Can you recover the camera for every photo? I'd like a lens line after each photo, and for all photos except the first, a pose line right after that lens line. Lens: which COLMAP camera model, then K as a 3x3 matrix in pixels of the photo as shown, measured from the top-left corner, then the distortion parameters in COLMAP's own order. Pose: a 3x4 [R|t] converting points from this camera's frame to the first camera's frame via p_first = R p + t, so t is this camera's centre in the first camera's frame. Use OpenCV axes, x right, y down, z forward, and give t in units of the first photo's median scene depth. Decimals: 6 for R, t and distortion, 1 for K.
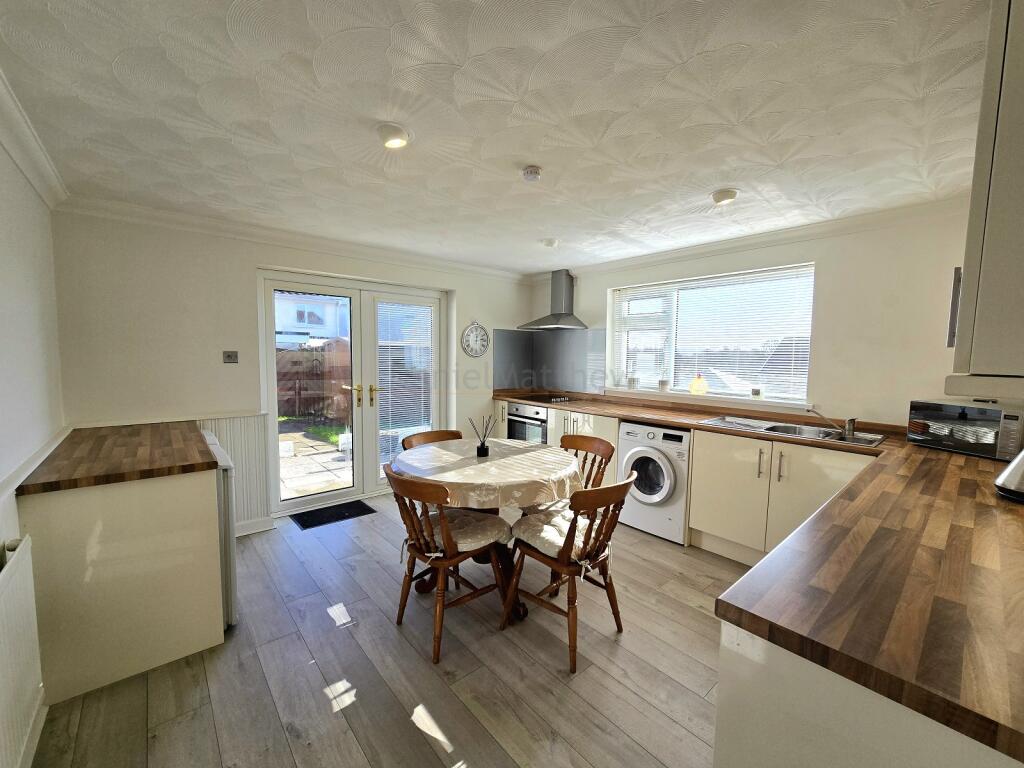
lens RADIAL K [[417.1, 0, 516.2], [0, 417.1, 386.5], [0, 0, 1]] dist [-0.001616, 0.000028]
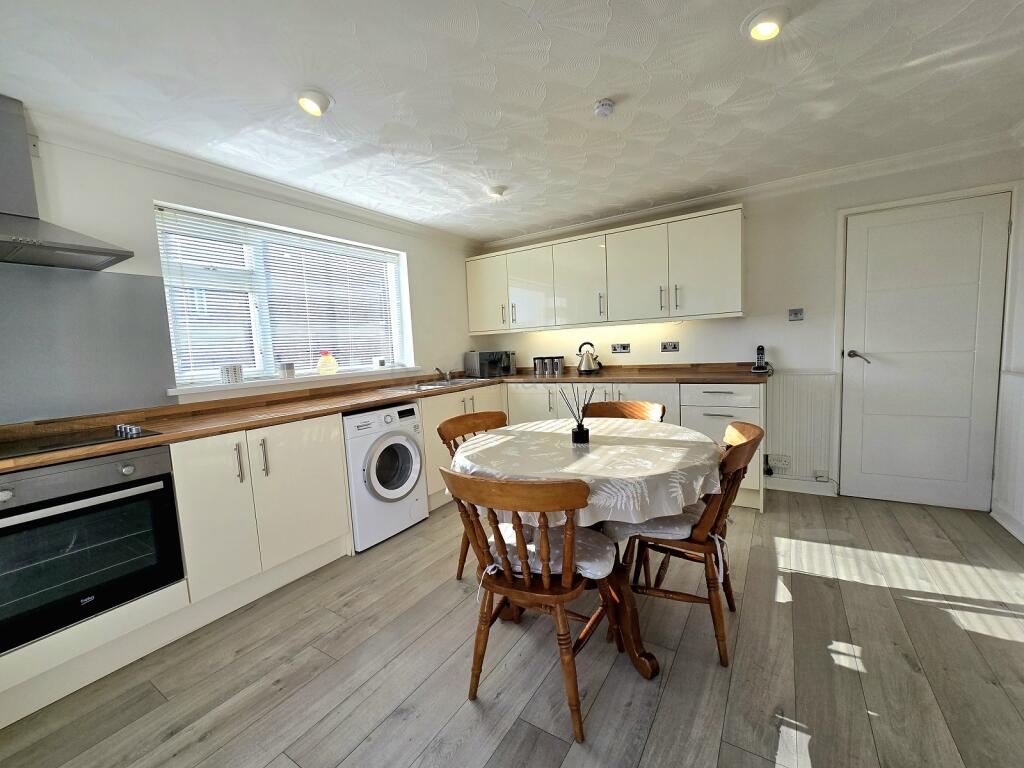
lens RADIAL K [[417.1, 0, 516.2], [0, 417.1, 386.5], [0, 0, 1]] dist [-0.001616, 0.000028]
pose [[-0.278514, -0.093829, 0.955838, -0.727956], [0.121573, 0.983767, 0.131995, -0.034469], [-0.952707, 0.152967, -0.262586, 1.292363]]
